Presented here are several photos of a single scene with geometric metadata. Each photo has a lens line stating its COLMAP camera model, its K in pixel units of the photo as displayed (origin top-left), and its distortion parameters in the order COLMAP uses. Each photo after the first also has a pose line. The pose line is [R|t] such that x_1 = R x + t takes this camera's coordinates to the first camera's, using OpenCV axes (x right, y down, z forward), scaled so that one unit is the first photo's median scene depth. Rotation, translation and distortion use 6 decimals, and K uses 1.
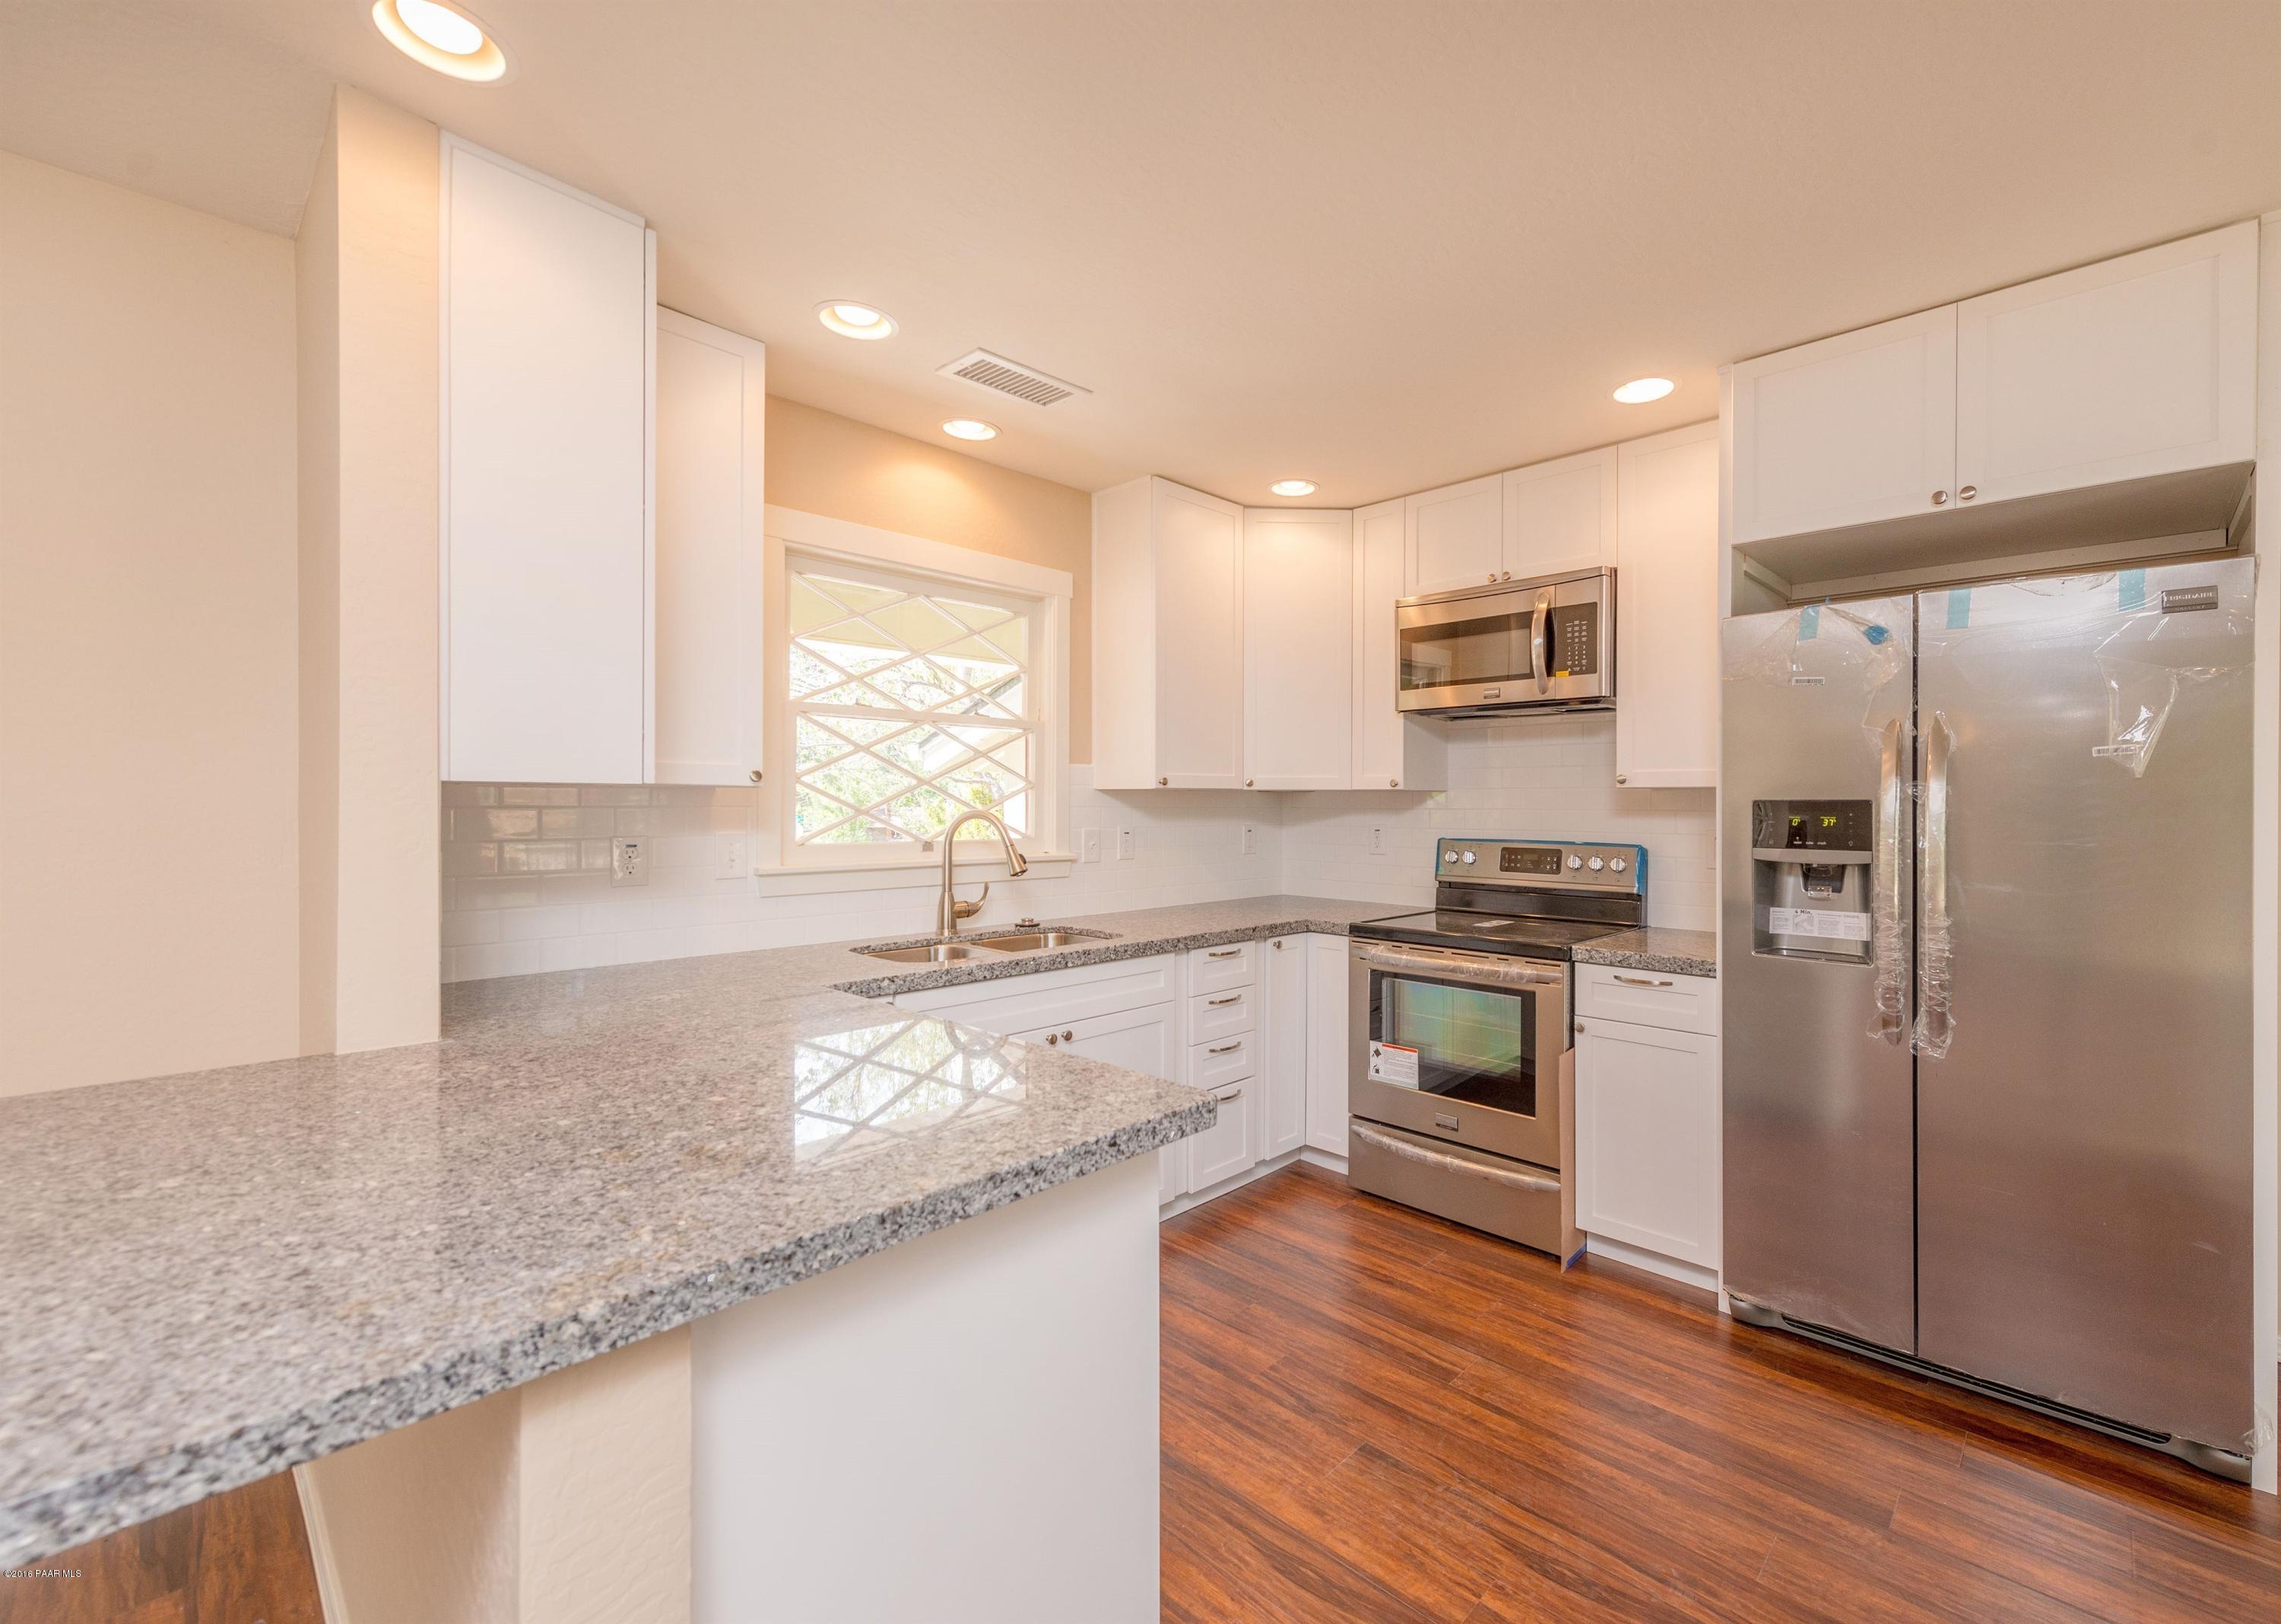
lens RADIAL K [[1004.3, 0, 1149.2], [0, 1004.3, 801.2], [0, 0, 1]] dist [-0.000328, -0.000343]
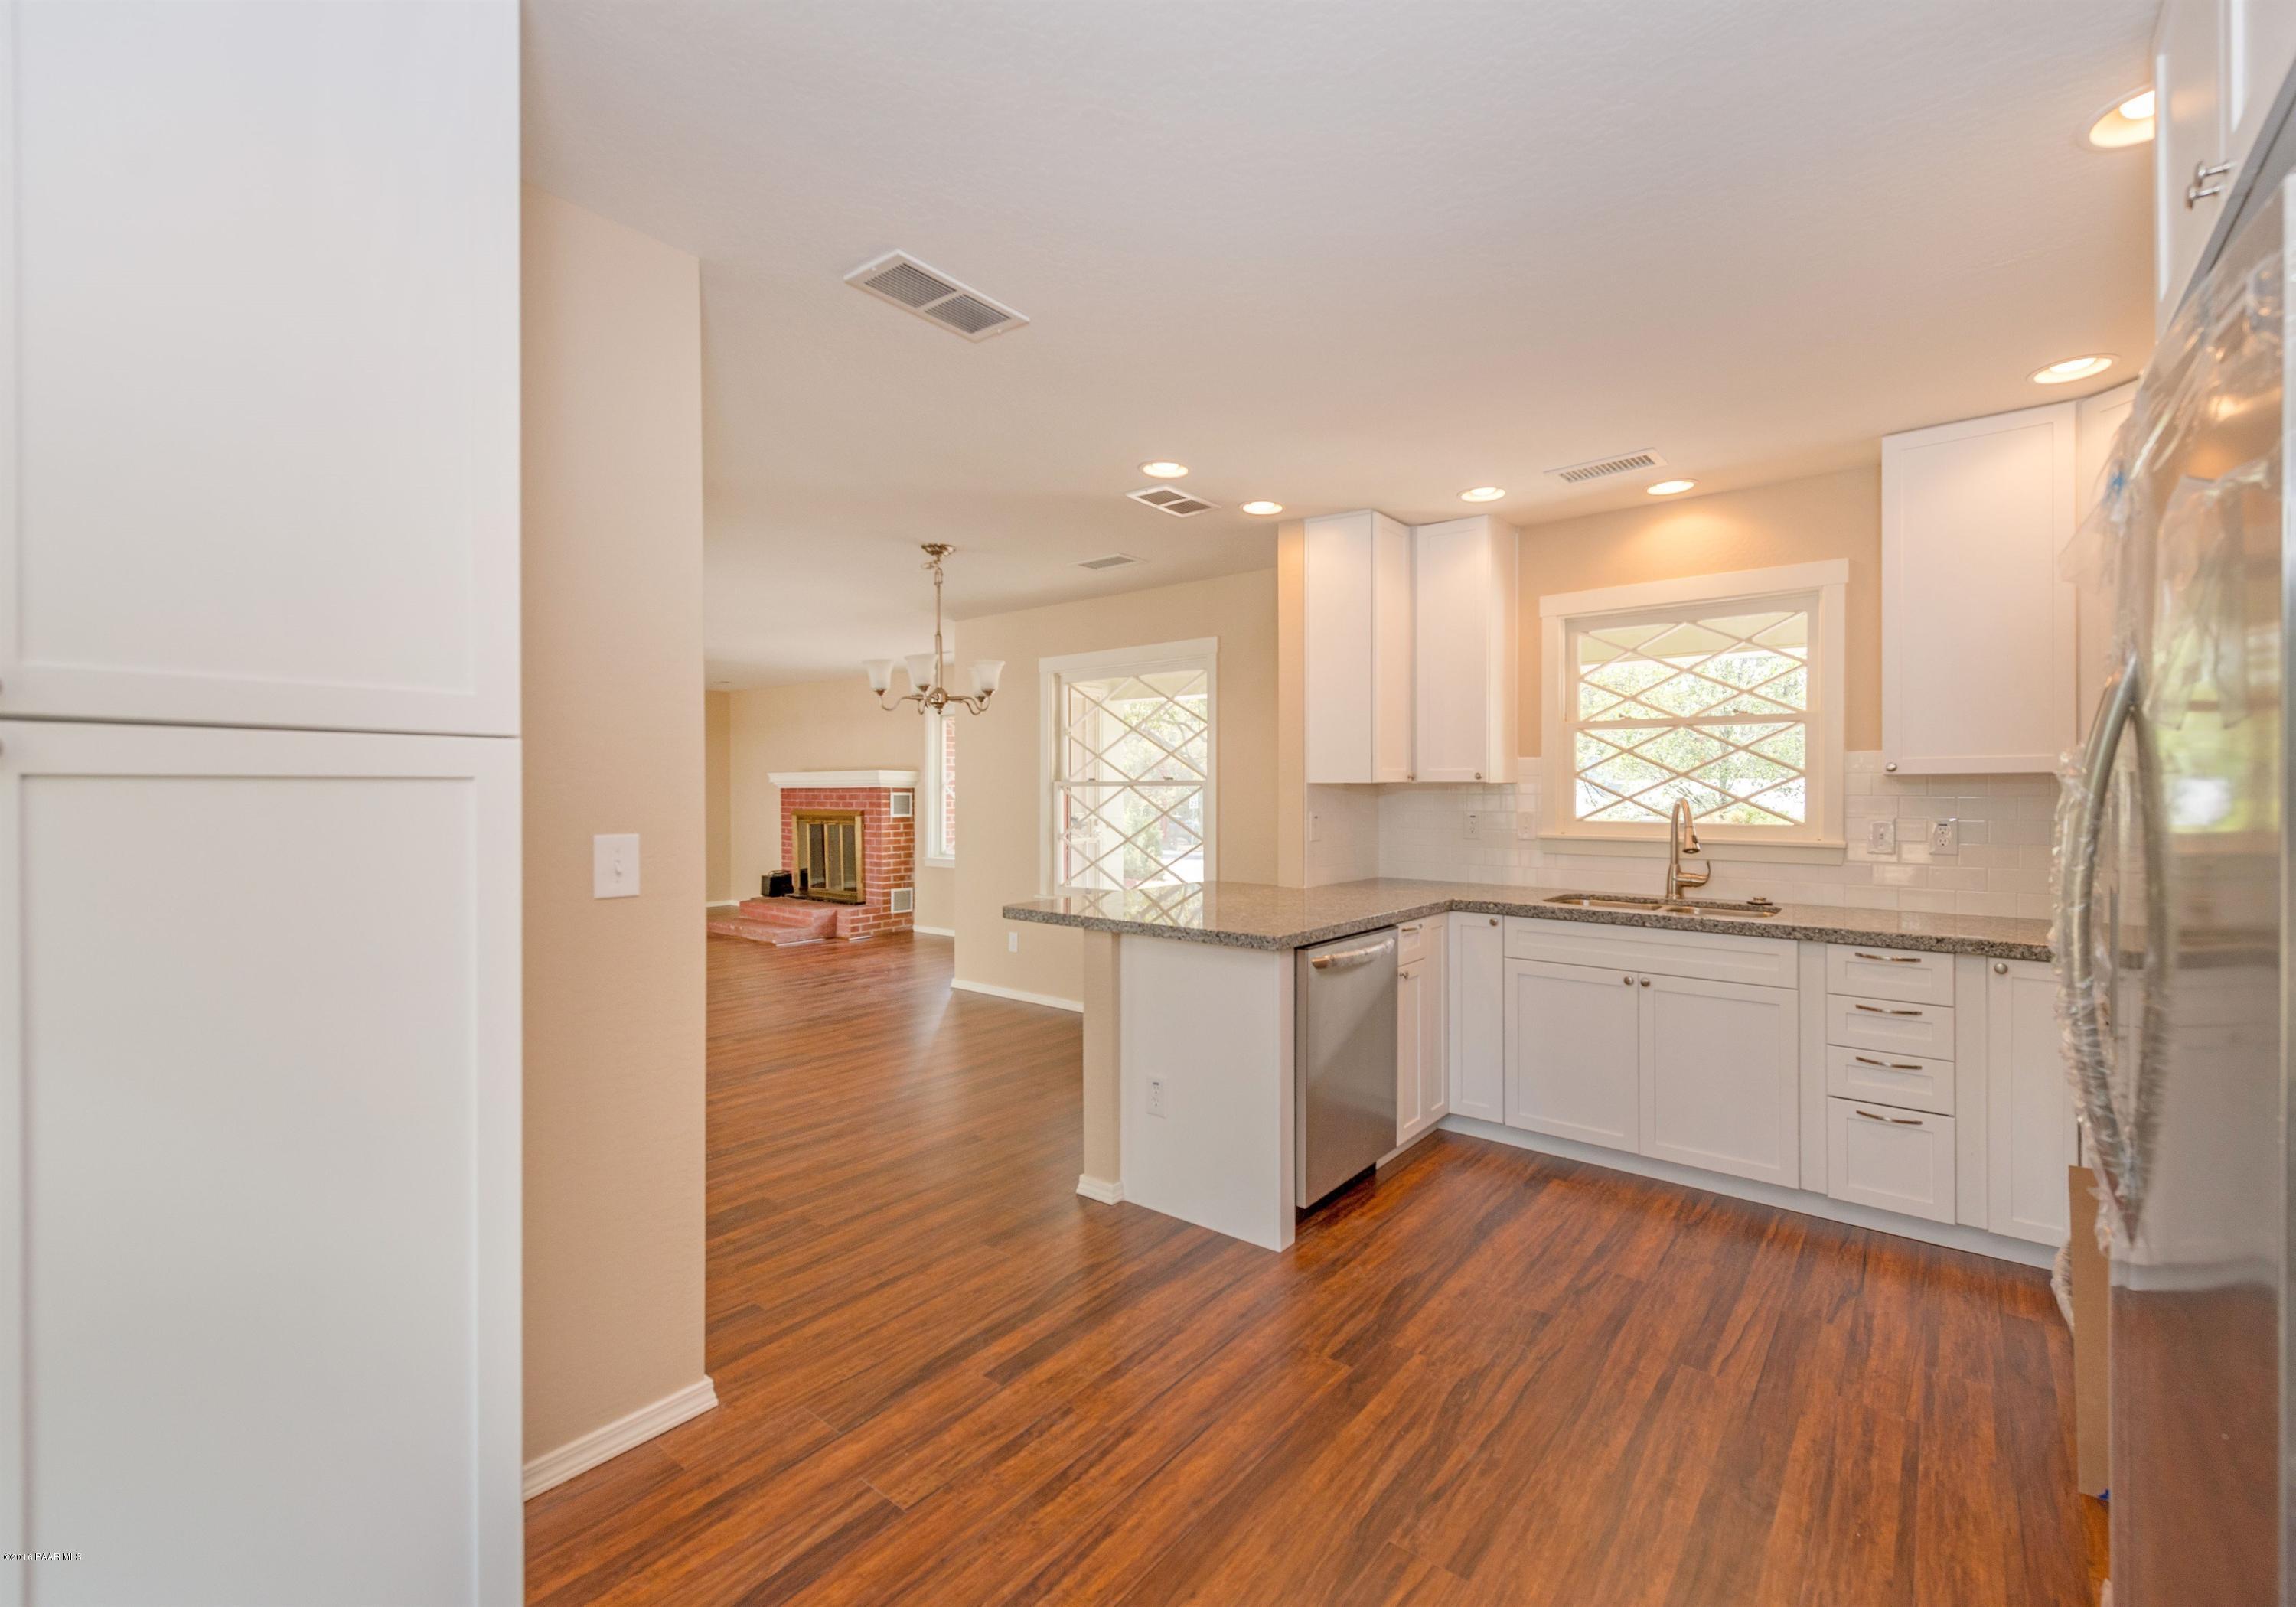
lens RADIAL K [[903.9, 0, 1156.4], [0, 903.9, 791.0], [0, 0, 1]] dist [-0.002275, -0.000198]
pose [[0.046441, -0.000510, -0.998921, 0.919658], [0.001741, 0.999998, -0.000429, -0.000353], [0.998920, -0.001719, 0.046442, 0.331428]]
